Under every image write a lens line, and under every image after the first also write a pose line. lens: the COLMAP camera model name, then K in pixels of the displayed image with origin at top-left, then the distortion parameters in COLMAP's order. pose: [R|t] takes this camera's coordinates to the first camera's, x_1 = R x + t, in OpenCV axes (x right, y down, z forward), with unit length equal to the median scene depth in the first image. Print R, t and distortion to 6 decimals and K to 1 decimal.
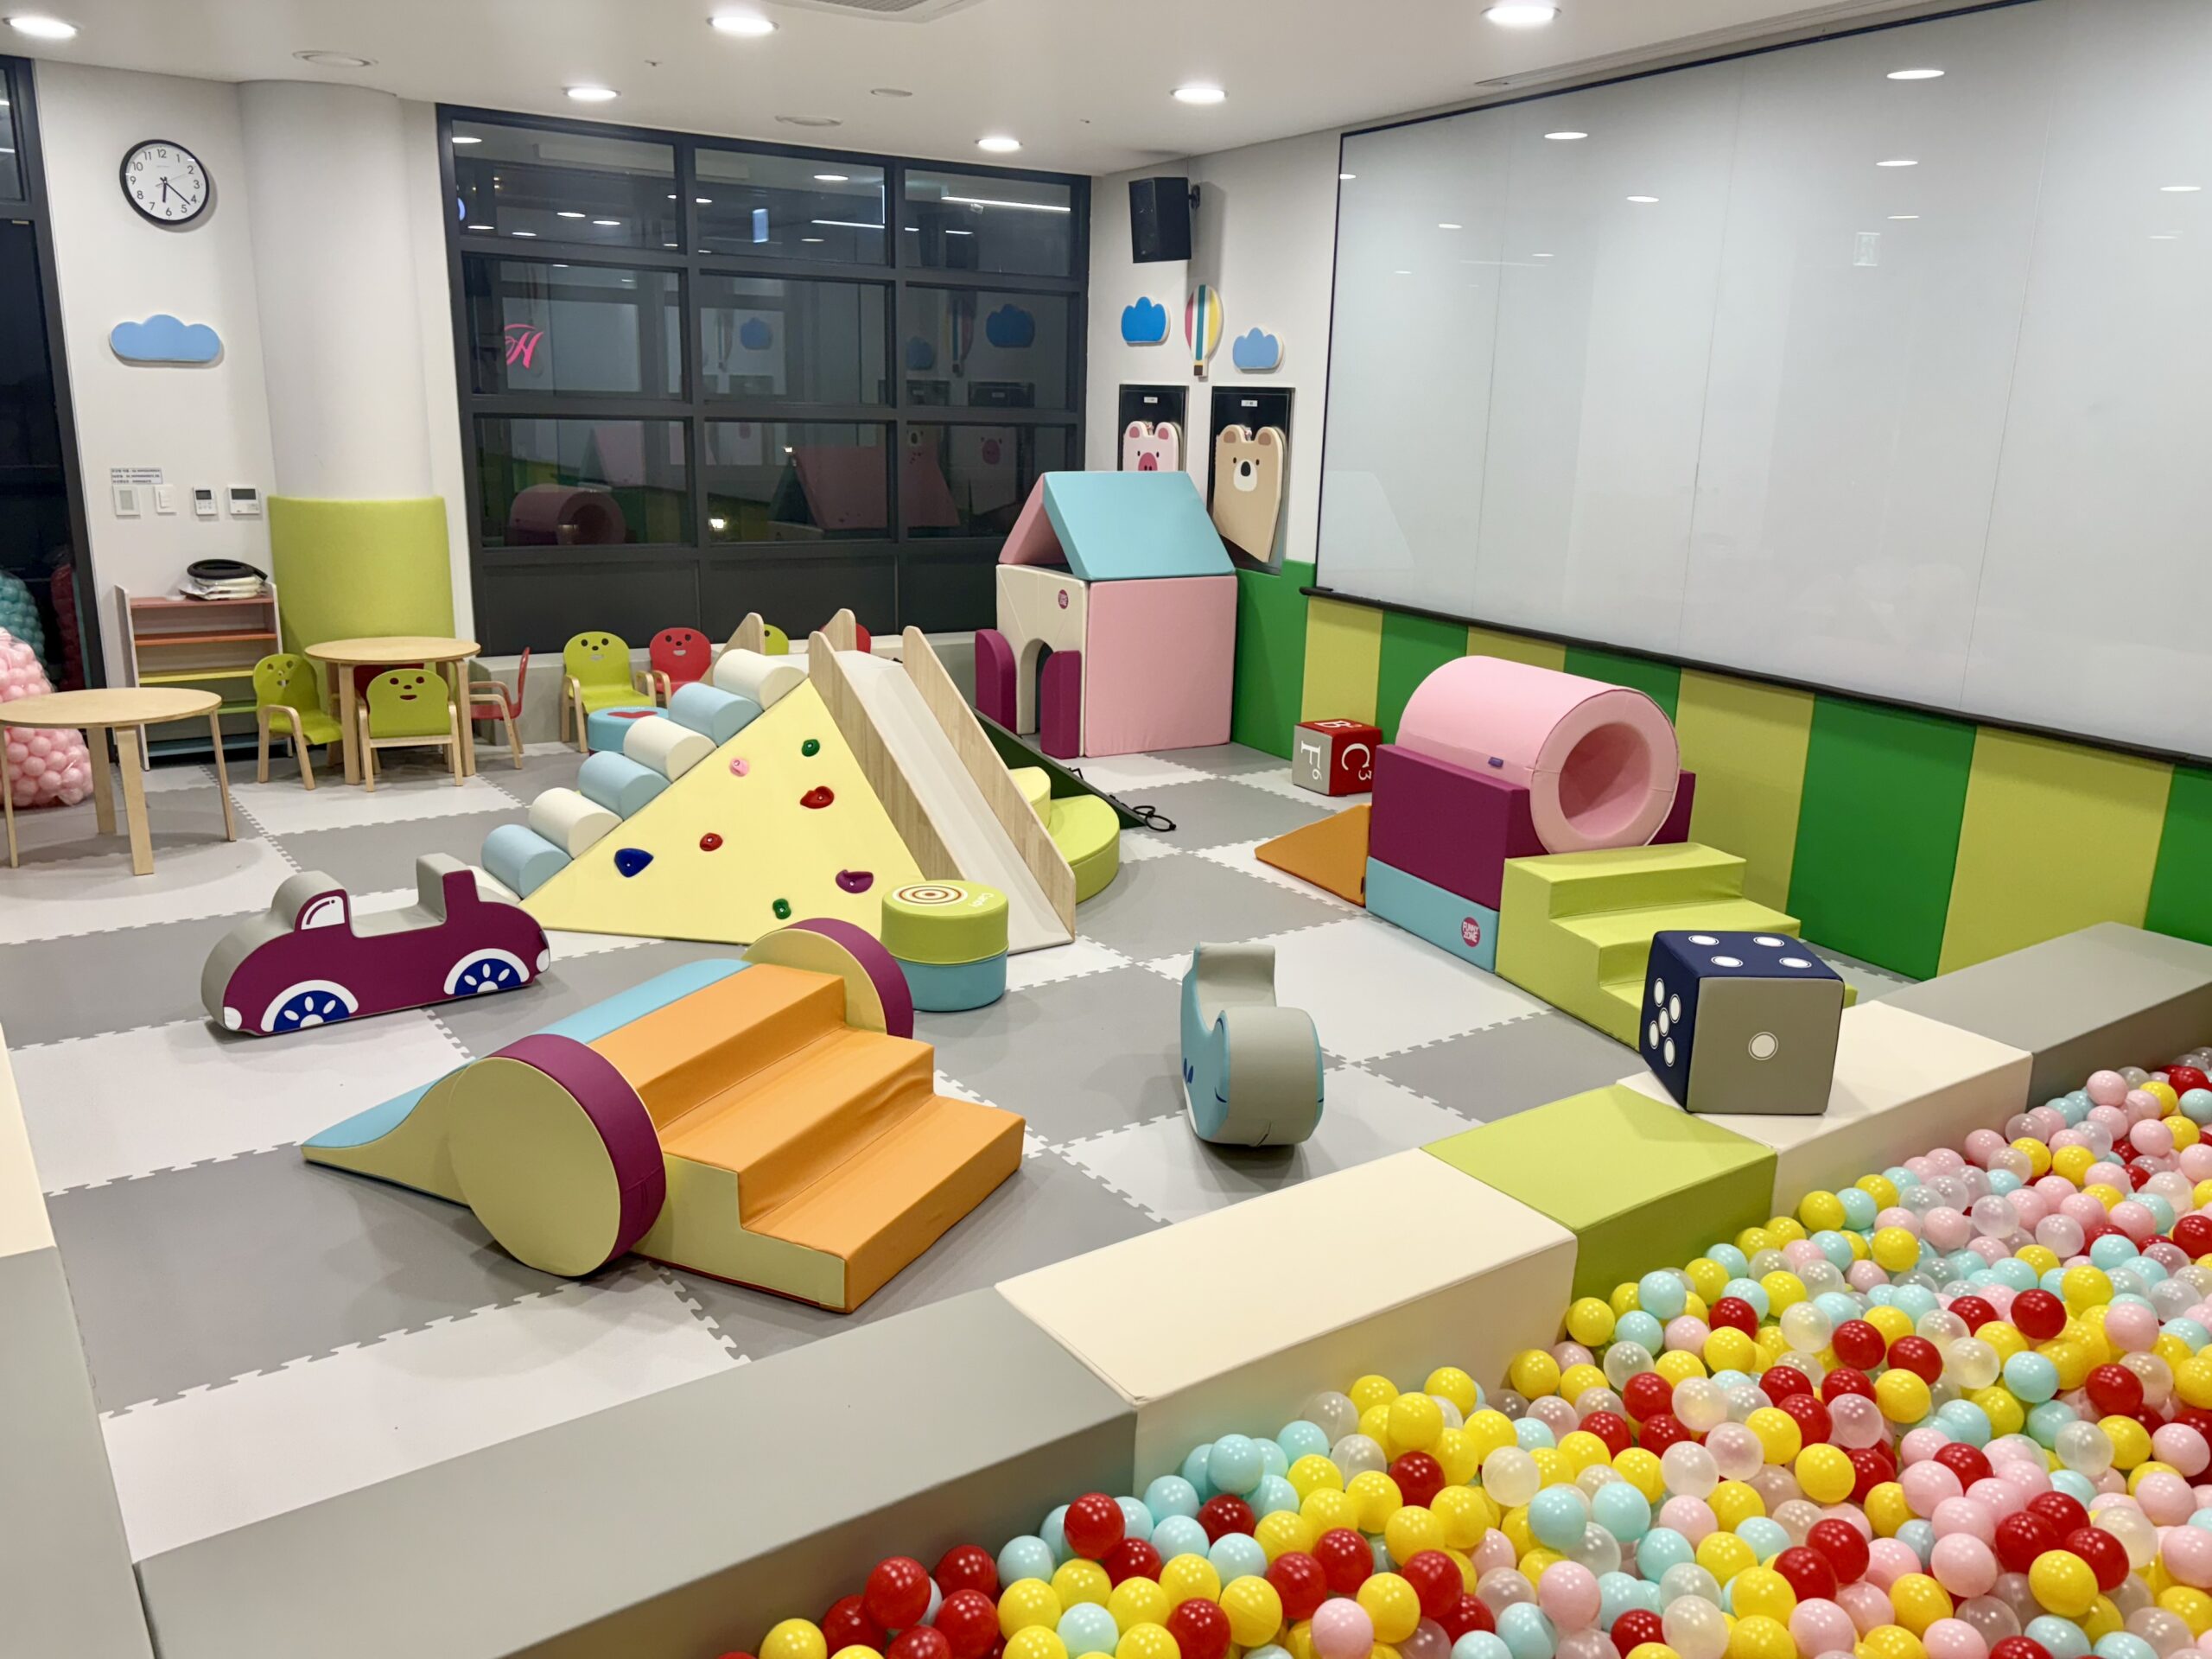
lens RADIAL K [[1685.2, 0, 1106.0], [0, 1685.2, 829.5], [0, 0, 1]] dist [-0.007081, -0.001552]
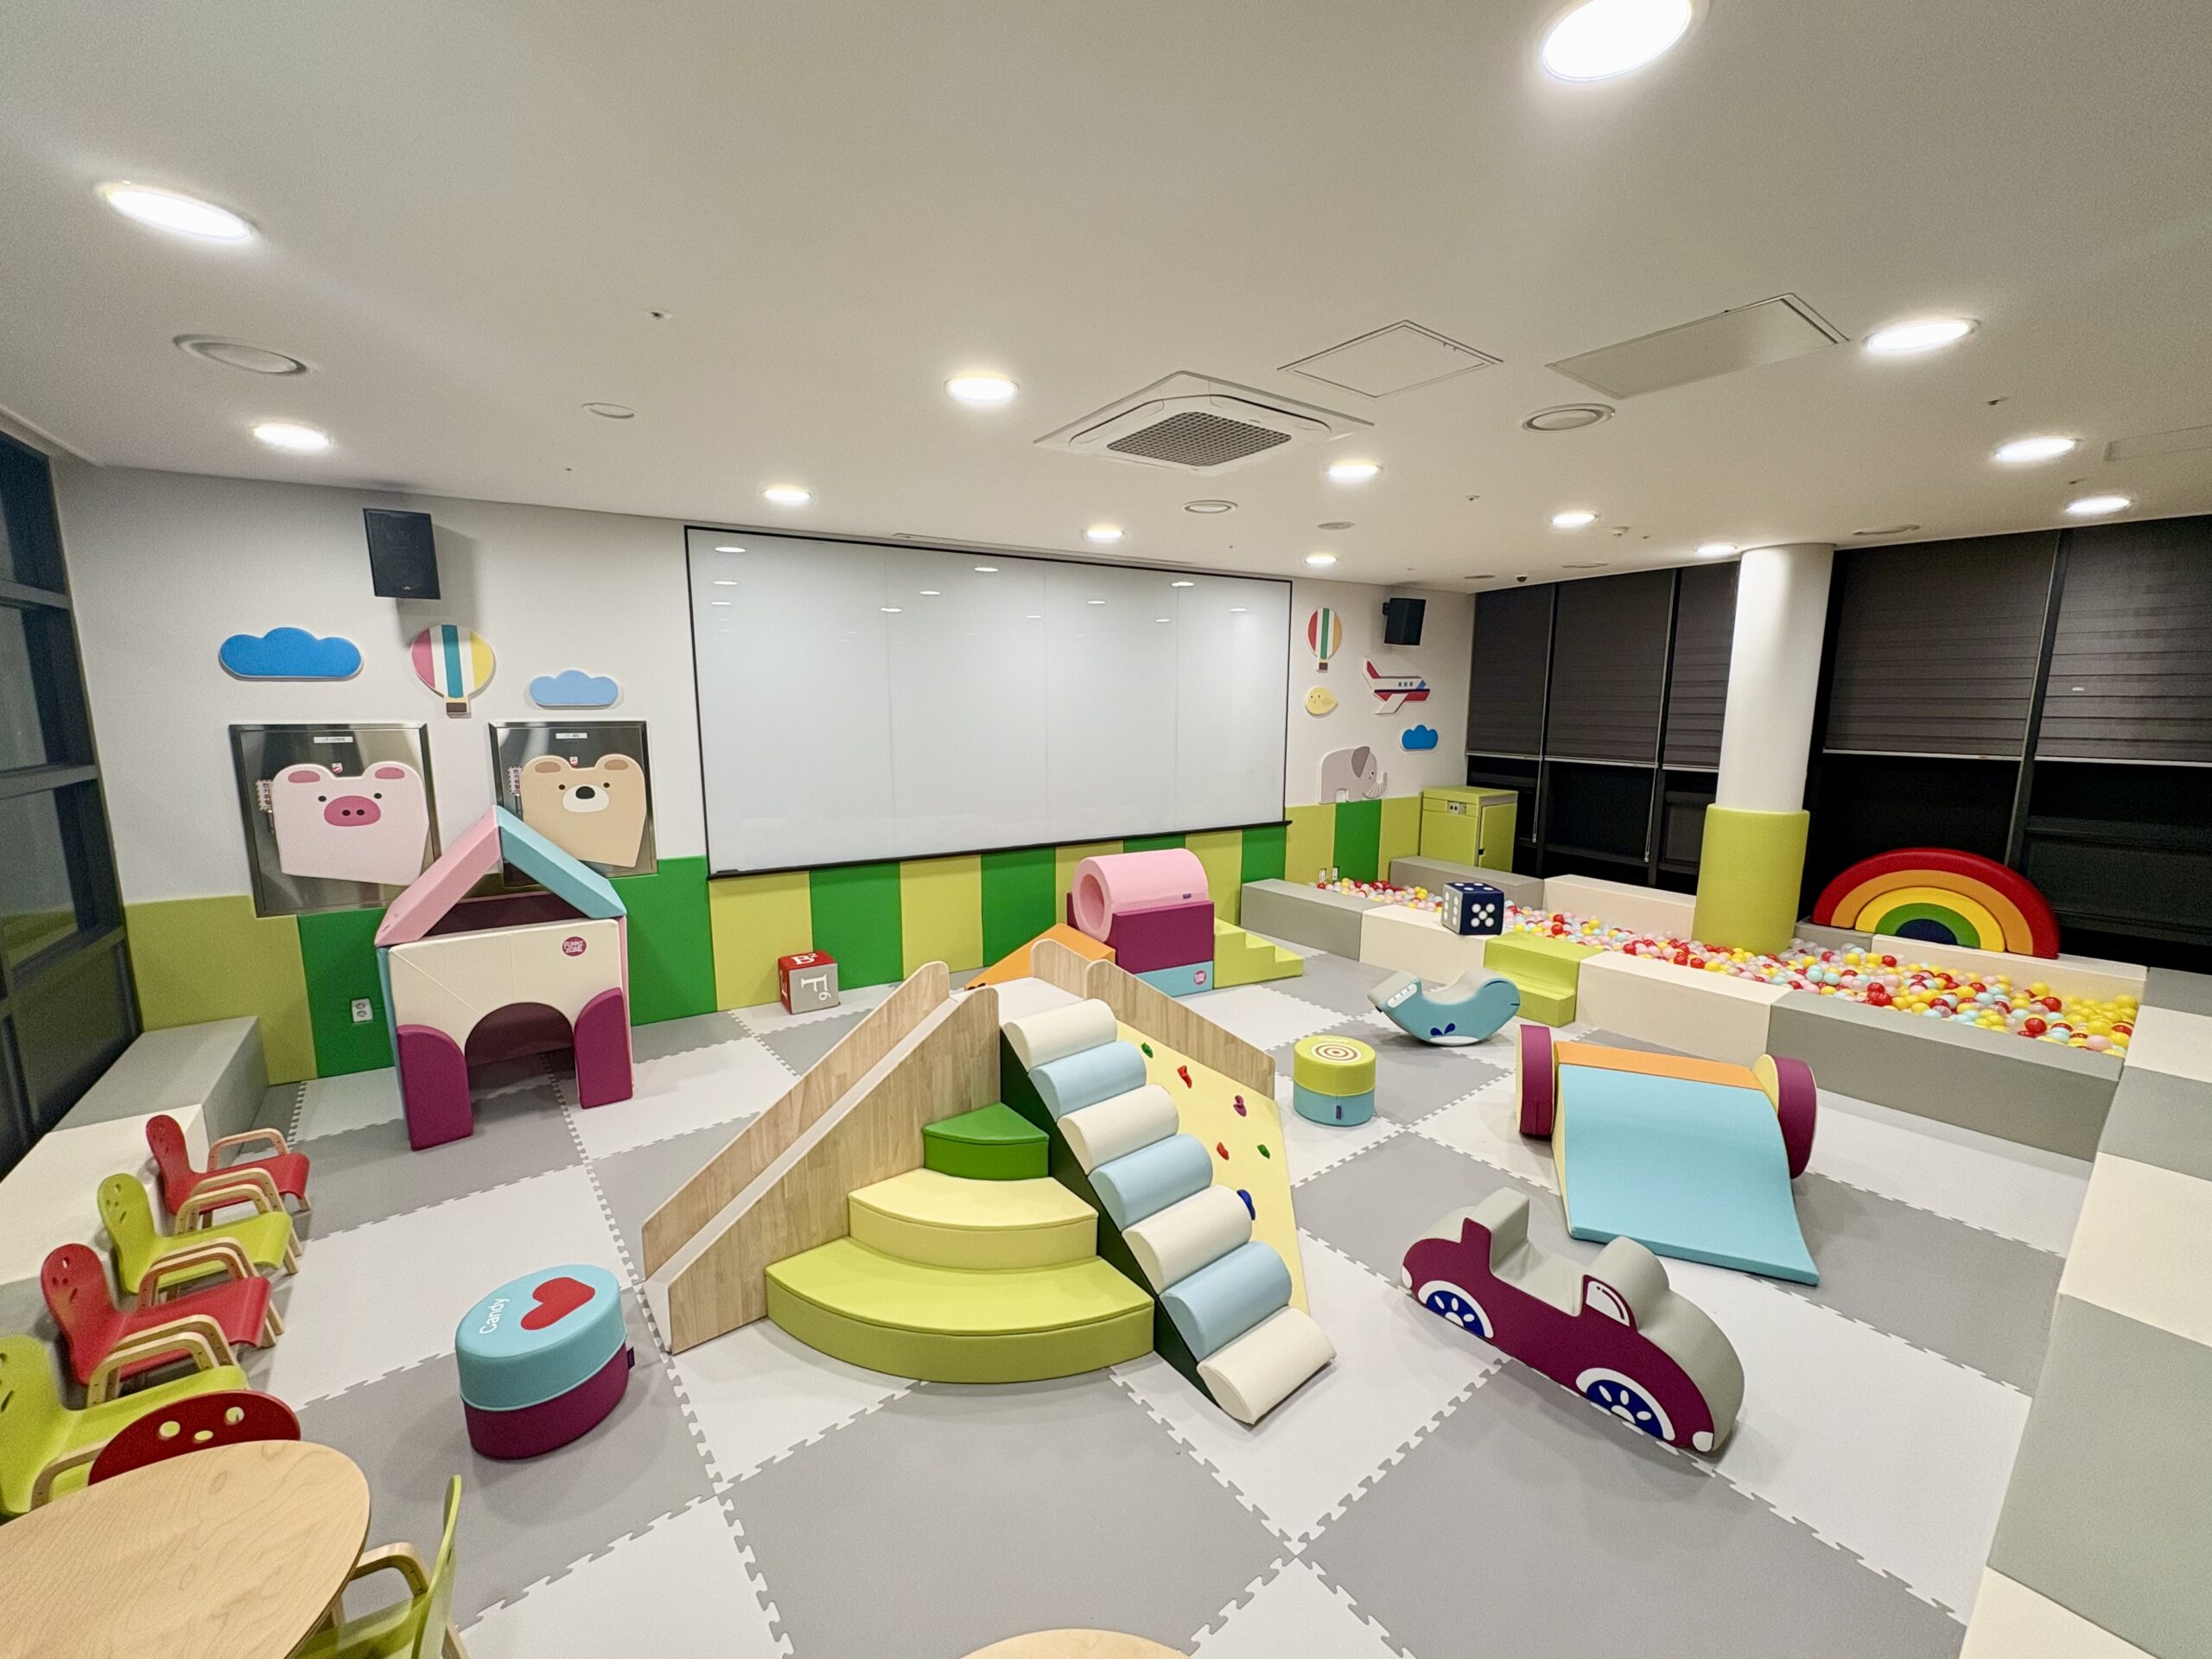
lens RADIAL K [[877.1, 0, 1106.0], [0, 877.1, 829.5], [0, 0, 1]] dist [-0.000994, -0.000078]
pose [[-0.031698, -0.175123, 0.984036, -0.530463], [0.250065, 0.951830, 0.177447, -0.218351], [-0.967710, 0.251697, 0.013621, 0.695374]]
